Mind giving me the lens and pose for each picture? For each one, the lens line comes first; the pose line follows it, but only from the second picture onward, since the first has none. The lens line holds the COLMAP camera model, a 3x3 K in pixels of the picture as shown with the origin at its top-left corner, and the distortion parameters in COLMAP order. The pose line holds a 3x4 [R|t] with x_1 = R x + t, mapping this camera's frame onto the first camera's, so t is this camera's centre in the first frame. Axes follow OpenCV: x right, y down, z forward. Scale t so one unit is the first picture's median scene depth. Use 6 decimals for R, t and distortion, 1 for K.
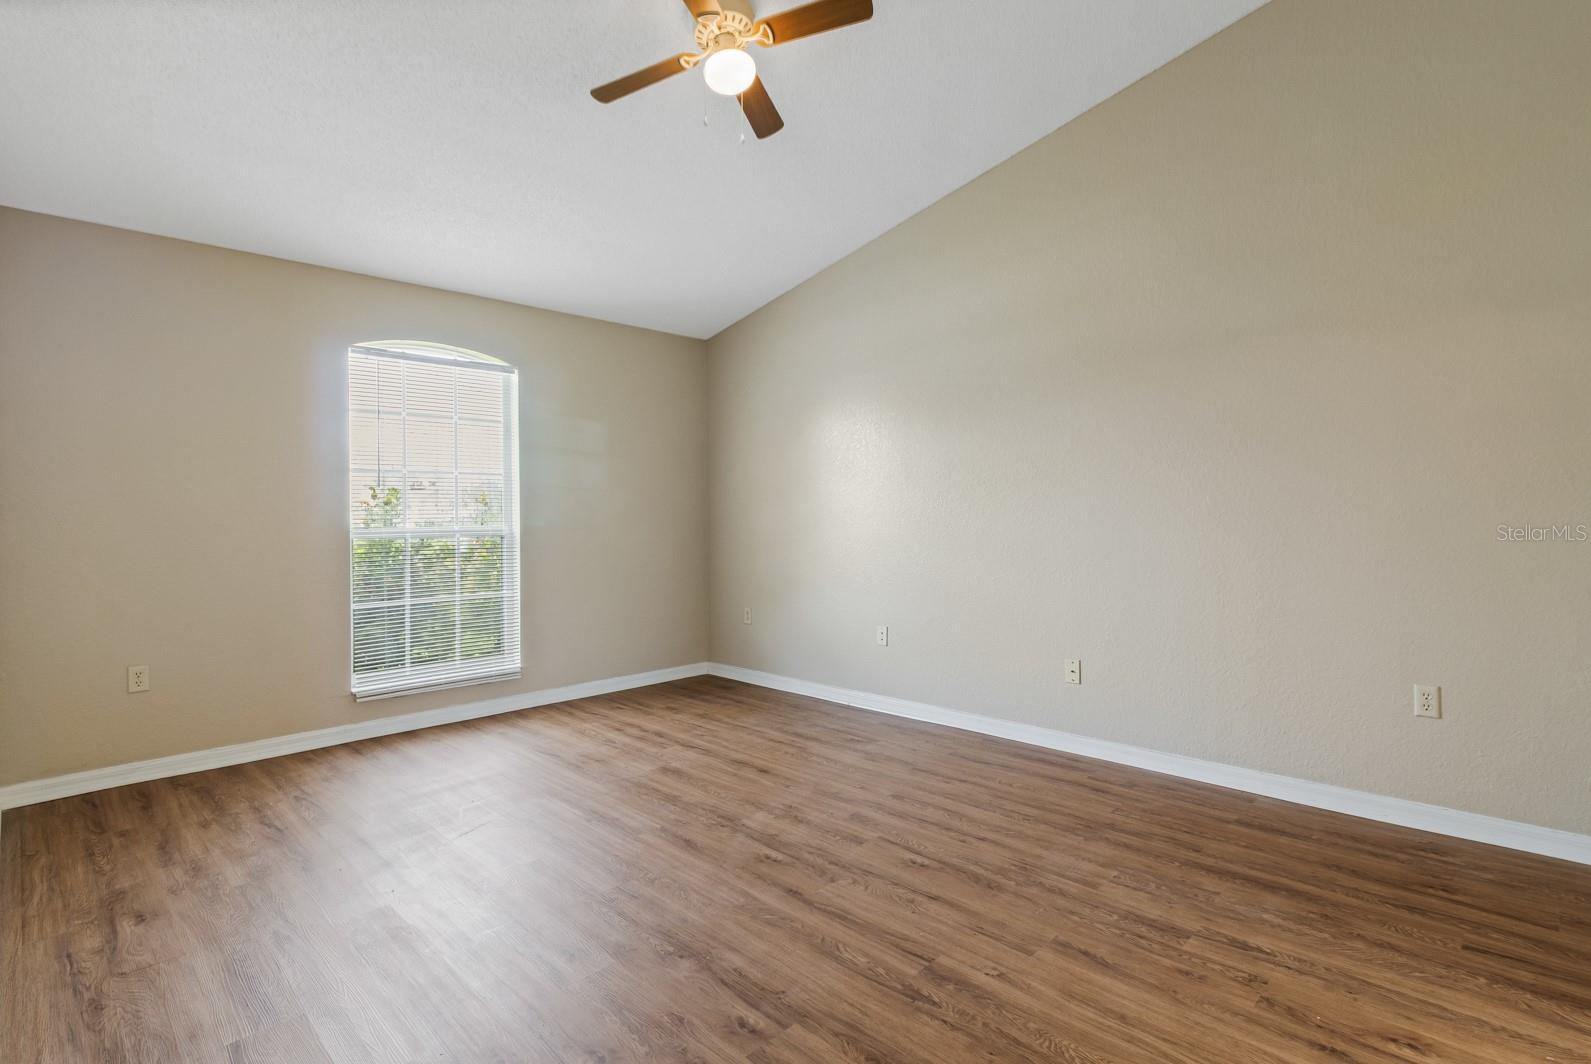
lens RADIAL K [[749.2, 0, 795.3], [0, 749.2, 526.5], [0, 0, 1]] dist [-0.002785, -0.000449]
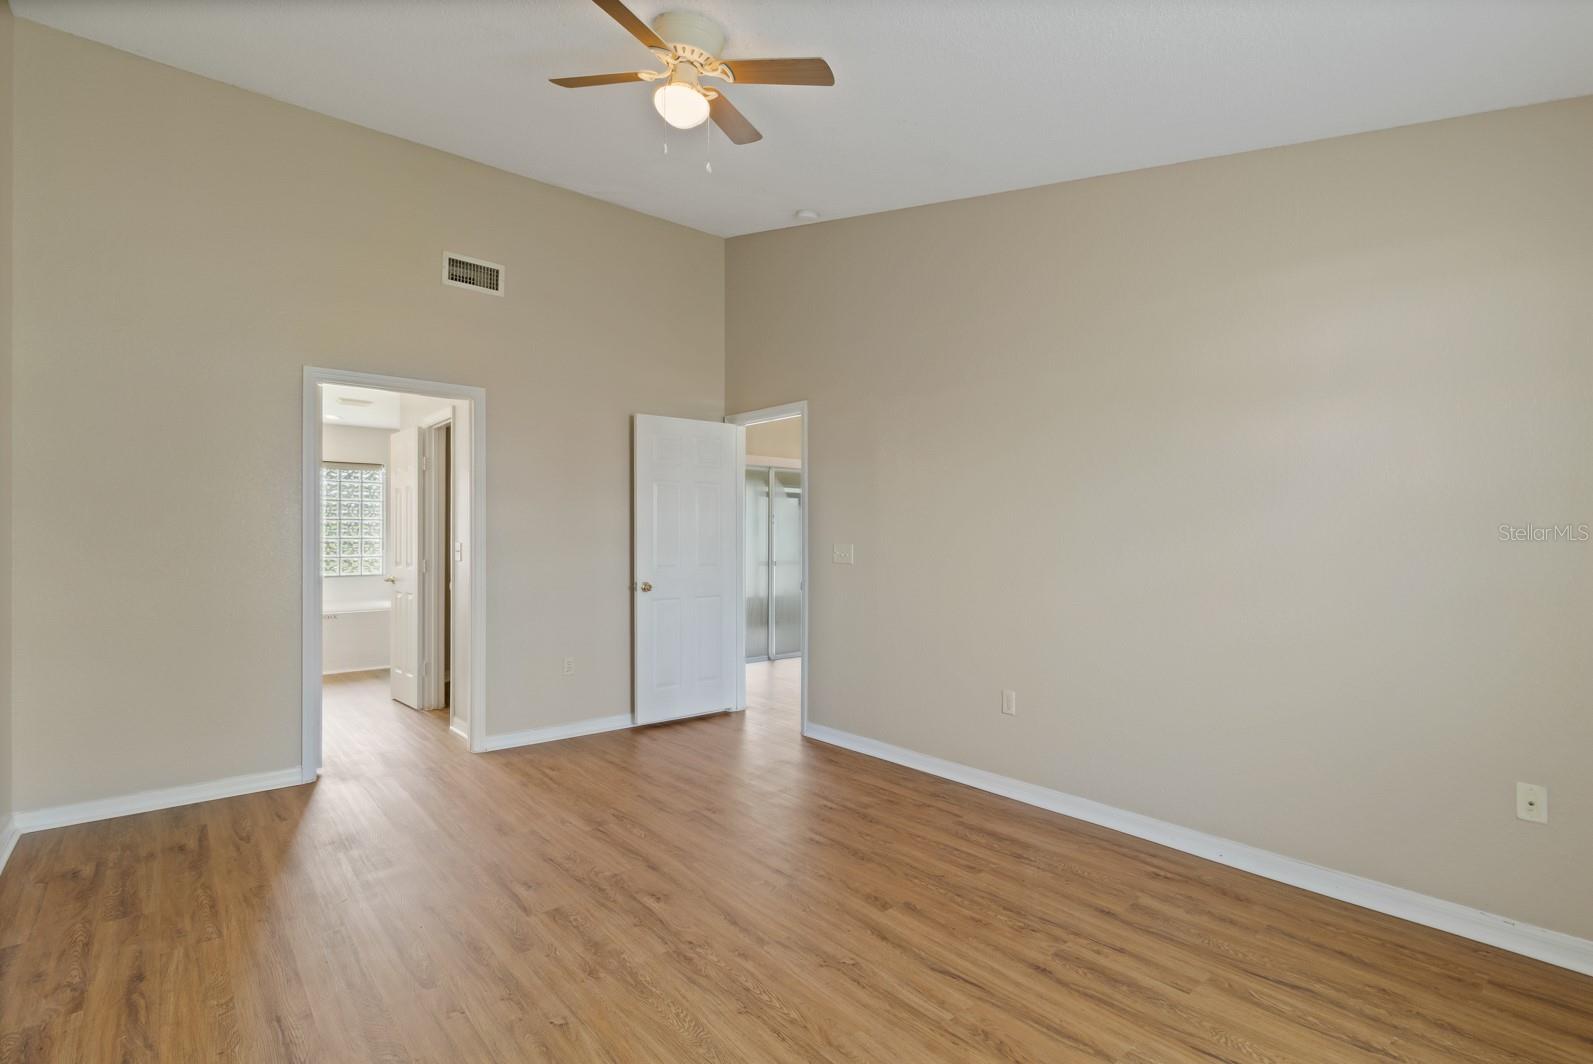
lens RADIAL K [[750.2, 0, 798.2], [0, 750.2, 534.8], [0, 0, 1]] dist [-0.002785, -0.000449]
pose [[-0.996057, 0.011363, 0.087982, -0.334002], [0.012152, 0.999890, 0.008445, -0.067878], [-0.087876, 0.009481, -0.996086, 2.055804]]
